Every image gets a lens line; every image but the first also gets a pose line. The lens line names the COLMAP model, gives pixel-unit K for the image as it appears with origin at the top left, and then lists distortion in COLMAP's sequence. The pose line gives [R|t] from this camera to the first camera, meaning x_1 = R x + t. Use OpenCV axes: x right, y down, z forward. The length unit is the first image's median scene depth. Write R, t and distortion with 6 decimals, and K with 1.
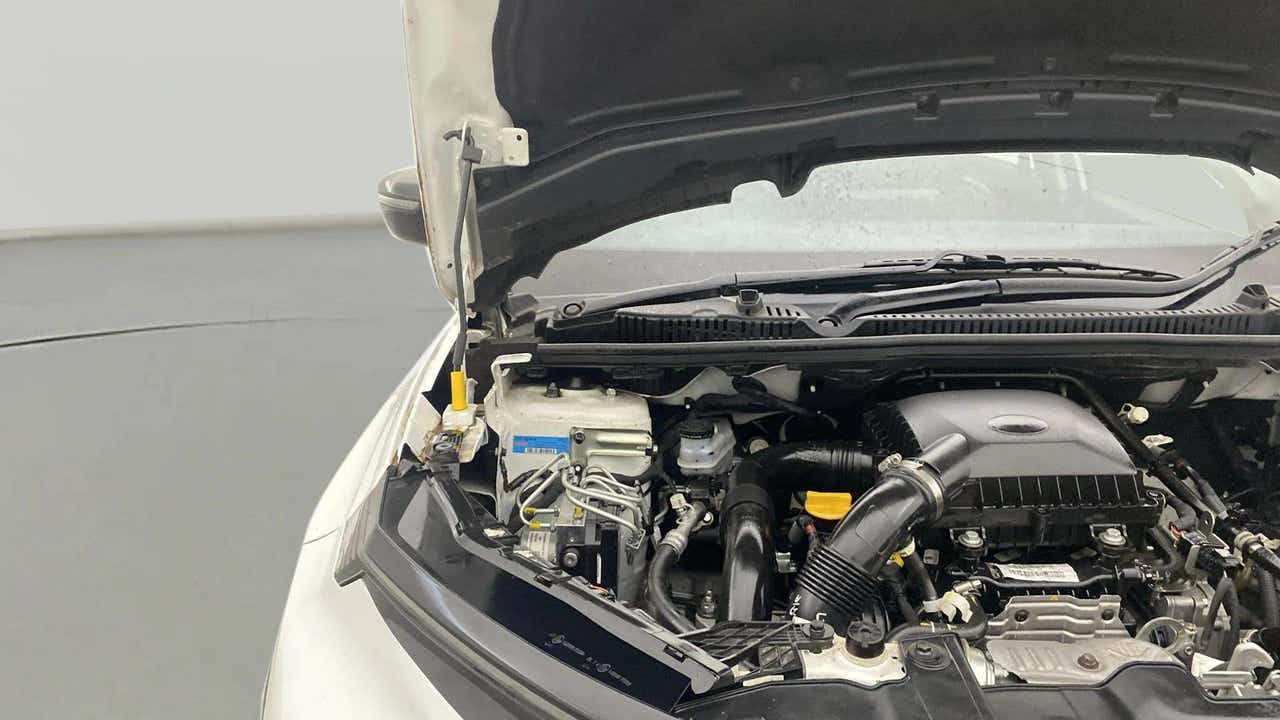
lens RADIAL K [[869.8, 0, 632.1], [0, 869.8, 356.9], [0, 0, 1]] dist [-0.004723, -0.005010]
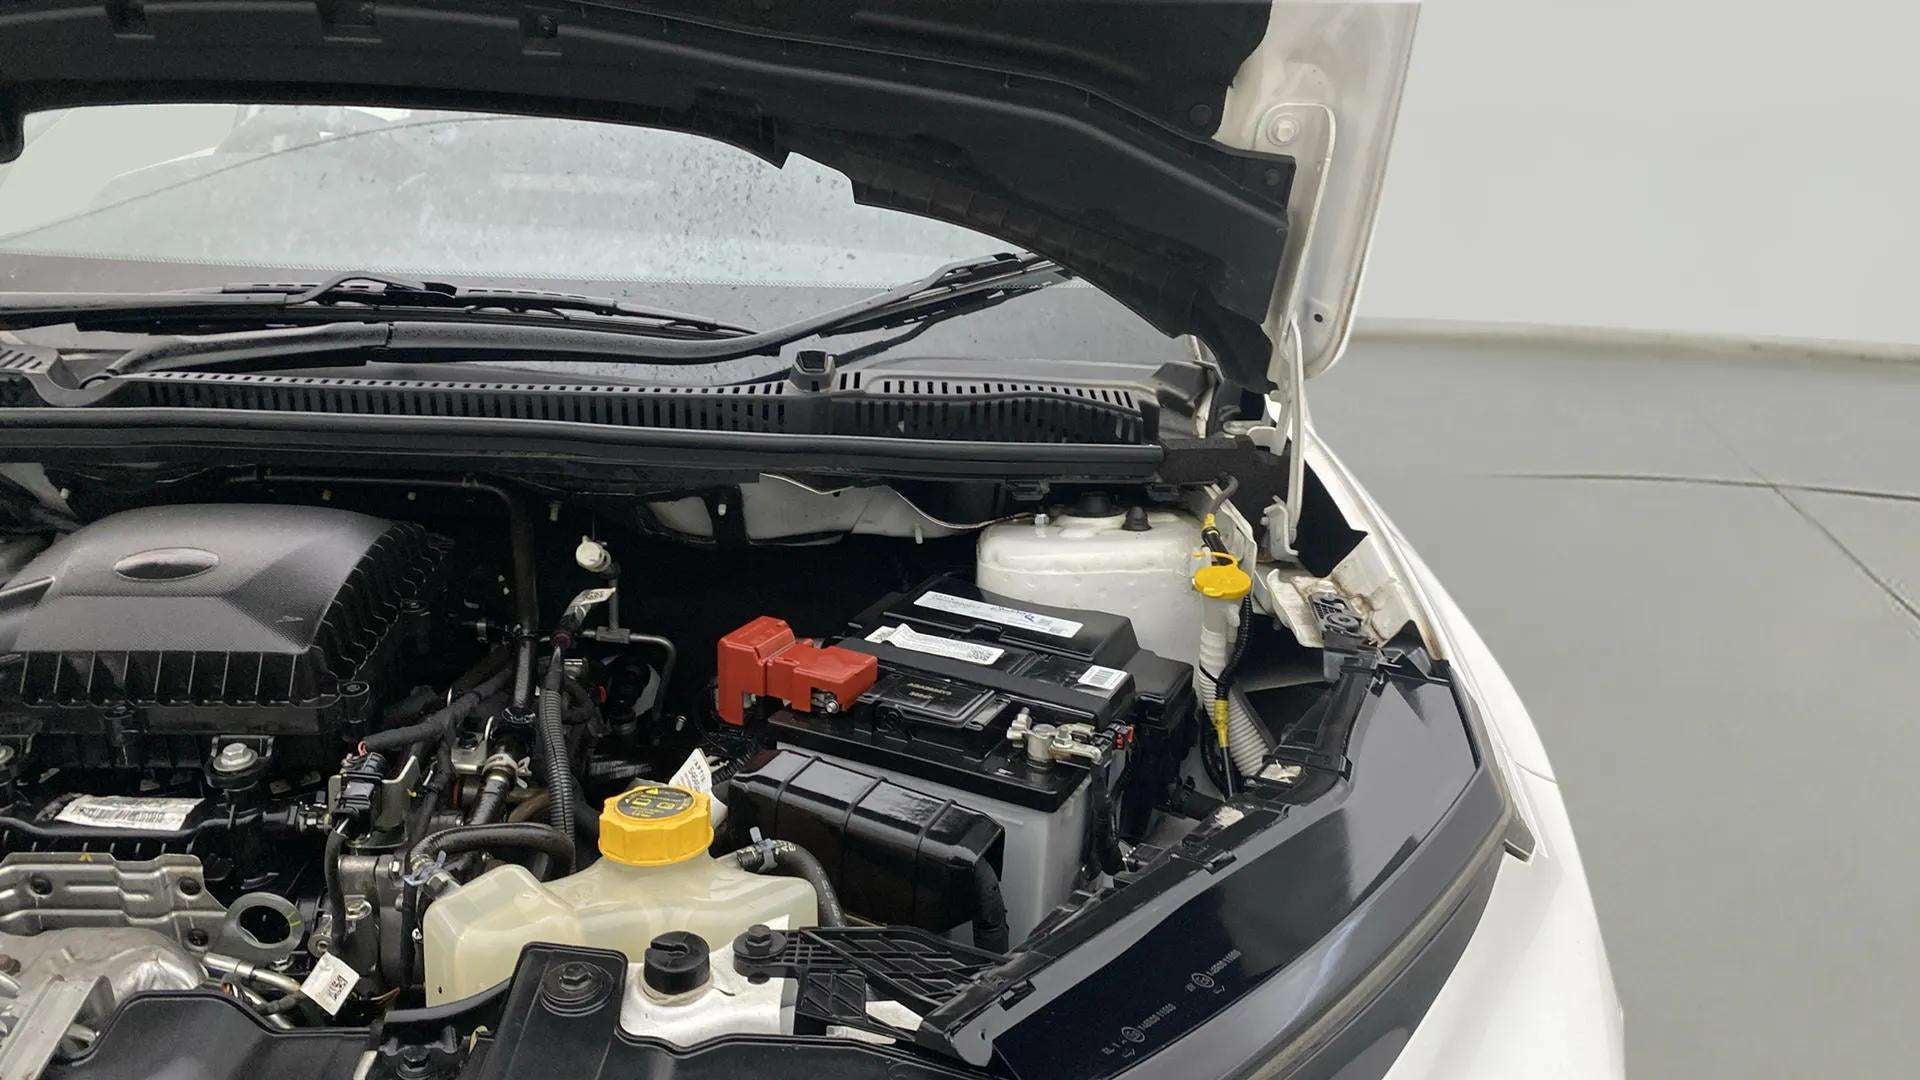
lens RADIAL K [[1346.1, 0, 965.9], [0, 1346.1, 530.1], [0, 0, 1]] dist [0.059218, -0.078475]
pose [[0.996667, 0.033094, 0.074561, 0.750813], [-0.037420, 0.997650, 0.057392, -0.015170], [-0.072486, -0.059991, 0.995564, 0.034067]]
